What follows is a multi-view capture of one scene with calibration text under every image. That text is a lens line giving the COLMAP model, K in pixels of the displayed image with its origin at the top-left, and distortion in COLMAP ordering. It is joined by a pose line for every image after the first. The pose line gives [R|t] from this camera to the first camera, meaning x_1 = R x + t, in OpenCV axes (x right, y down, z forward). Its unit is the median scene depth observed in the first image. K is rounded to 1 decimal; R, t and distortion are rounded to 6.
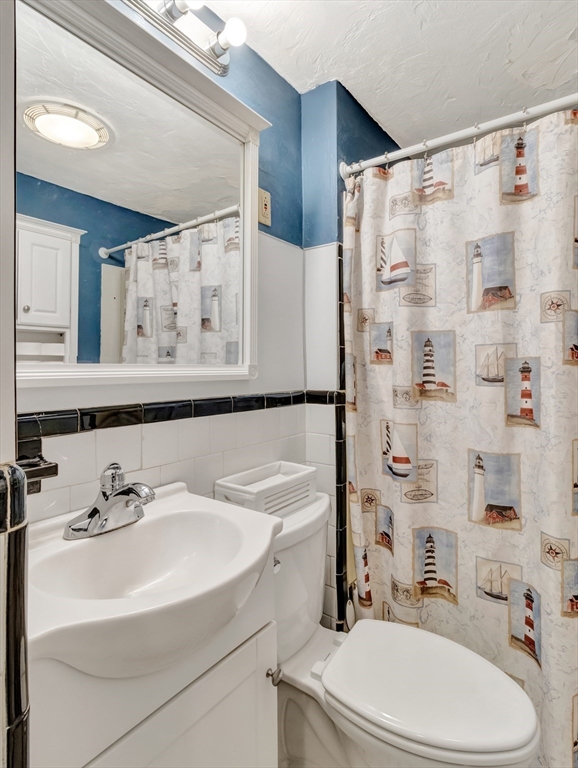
lens RADIAL K [[411.0, 0, 269.8], [0, 411.0, 381.8], [0, 0, 1]] dist [0.008124, 0.000426]
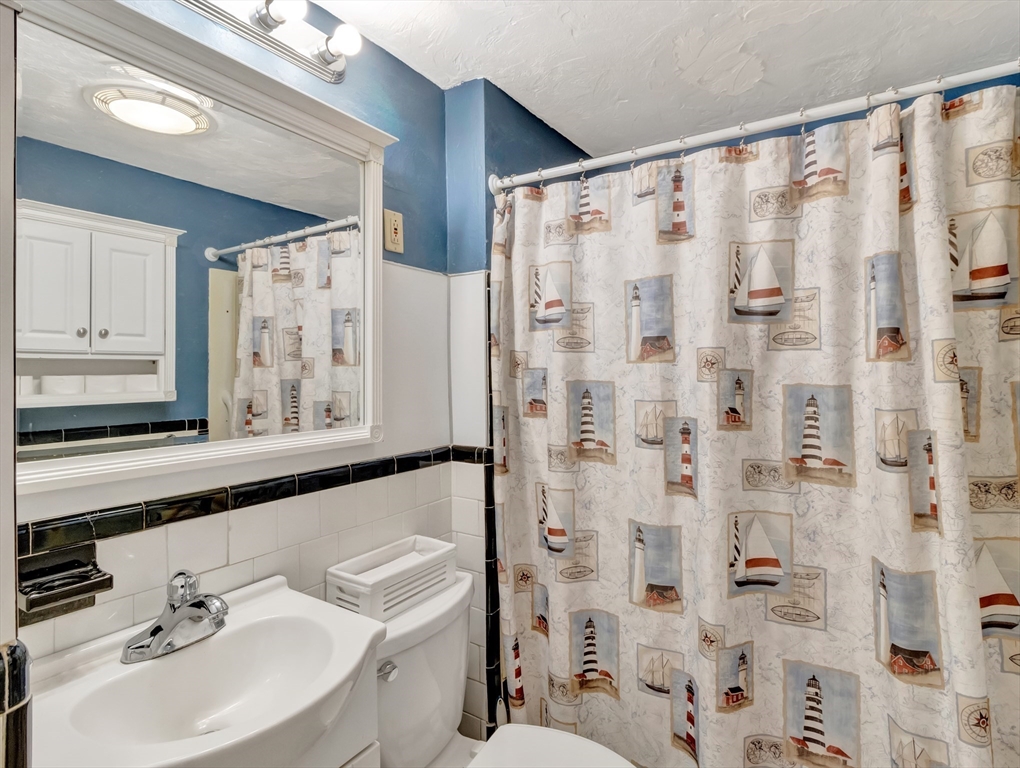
lens RADIAL K [[545.8, 0, 511.6], [0, 545.8, 376.9], [0, 0, 1]] dist [0.008124, 0.000426]
pose [[0.997073, -0.005531, 0.076252, 0.143113], [0.005991, 0.999965, -0.005809, -0.126810], [-0.076217, 0.006249, 0.997072, -0.126783]]
